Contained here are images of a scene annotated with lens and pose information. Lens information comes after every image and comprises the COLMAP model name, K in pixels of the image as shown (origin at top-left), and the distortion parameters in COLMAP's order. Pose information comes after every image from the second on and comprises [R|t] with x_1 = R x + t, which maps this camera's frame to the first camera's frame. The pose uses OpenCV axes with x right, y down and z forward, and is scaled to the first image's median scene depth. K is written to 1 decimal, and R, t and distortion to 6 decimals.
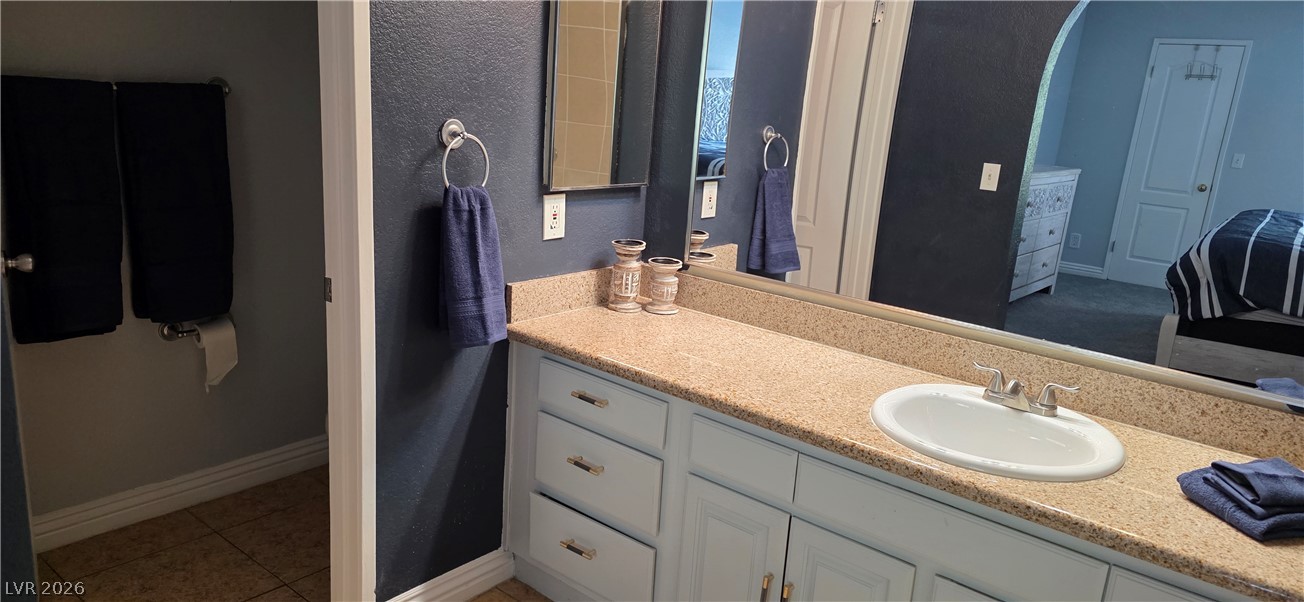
lens RADIAL K [[864.5, 0, 649.6], [0, 864.5, 298.4], [0, 0, 1]] dist [0.069184, -0.075288]
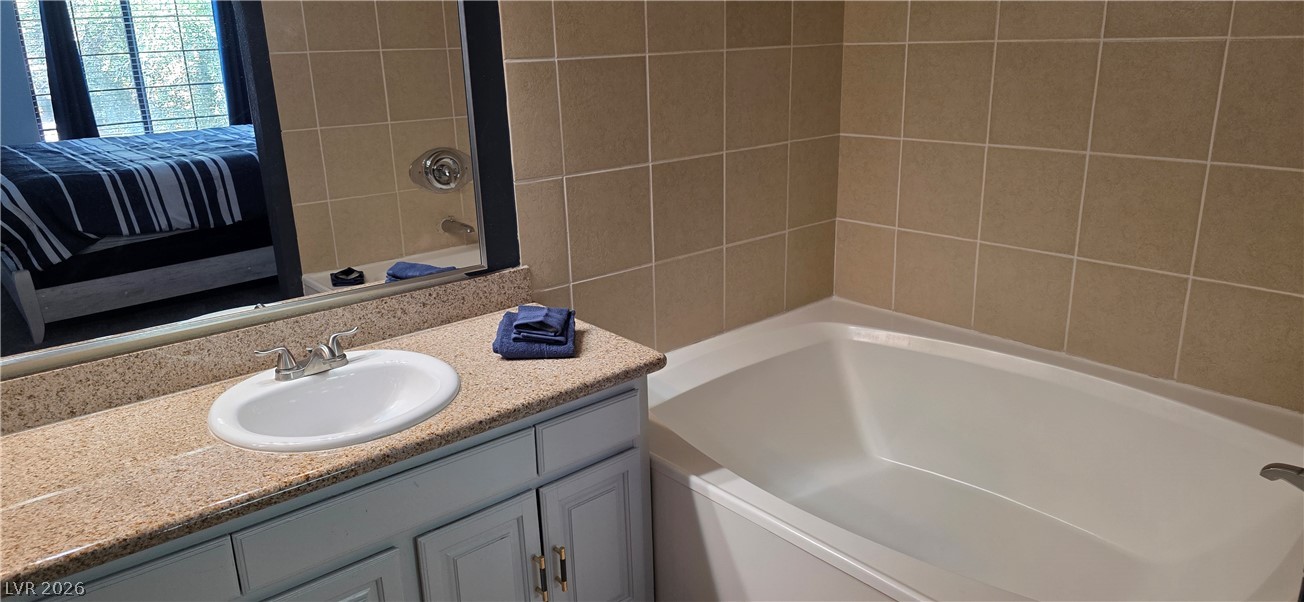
lens RADIAL K [[864.5, 0, 656.8], [0, 864.5, 299.4], [0, 0, 1]] dist [0.069184, -0.075288]
pose [[0.155383, -0.355920, 0.921508, -0.326875], [0.267003, 0.913250, 0.307709, -0.122675], [-0.951087, 0.198233, 0.236935, 0.303553]]
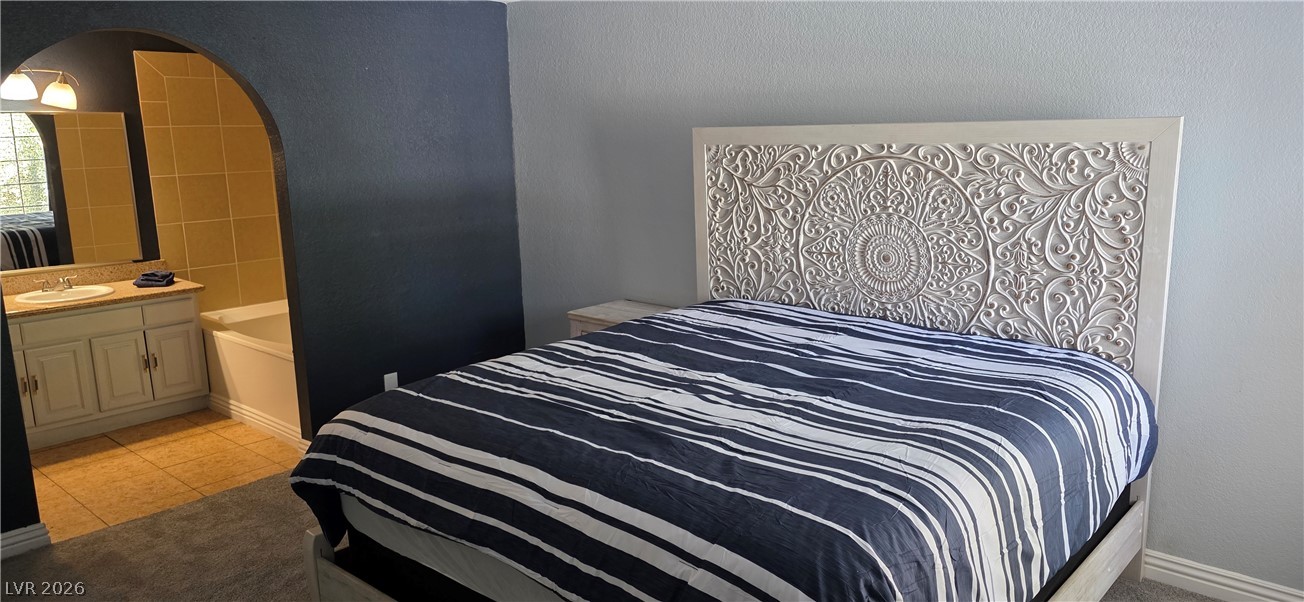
lens RADIAL K [[864.5, 0, 660.3], [0, 864.5, 306.0], [0, 0, 1]] dist [0.069184, -0.075288]
pose [[0.013676, -0.260327, 0.965424, -1.742636], [0.247757, 0.936288, 0.248961, -0.034448], [-0.968726, 0.235786, 0.077302, -0.791361]]
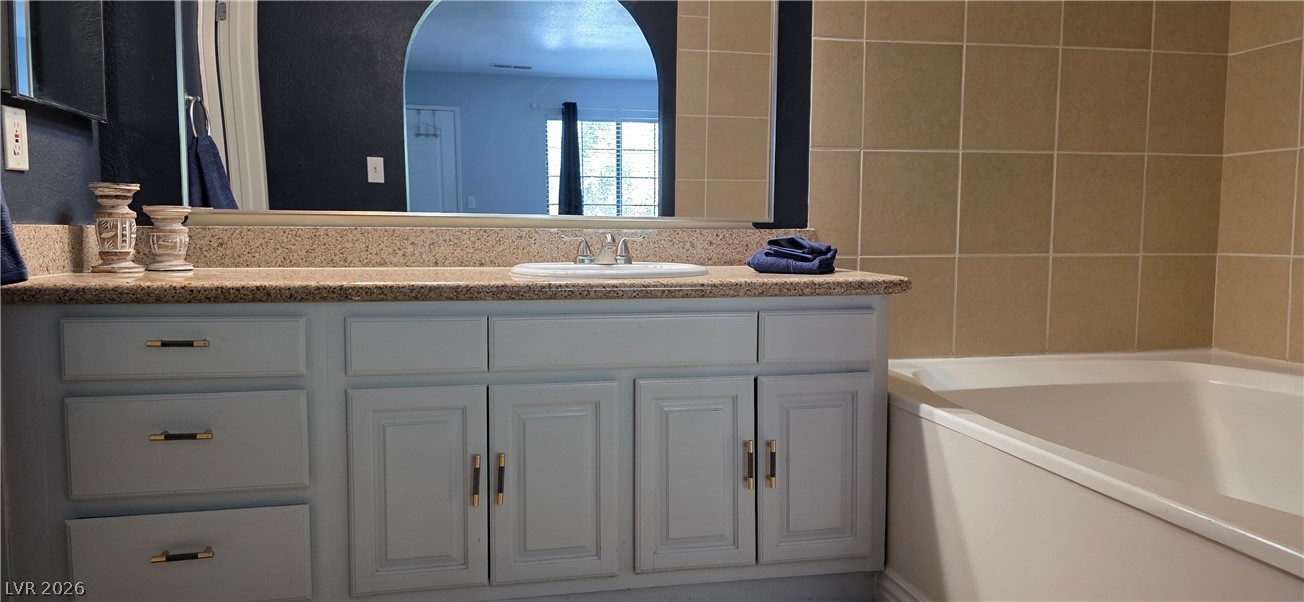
lens RADIAL K [[864.5, 0, 658.9], [0, 864.5, 303.4], [0, 0, 1]] dist [0.069184, -0.075288]
pose [[0.620864, -0.129463, 0.773154, -0.364596], [0.220105, 0.975384, -0.013425, 0.168427], [-0.752384, 0.178510, 0.634077, 0.163444]]
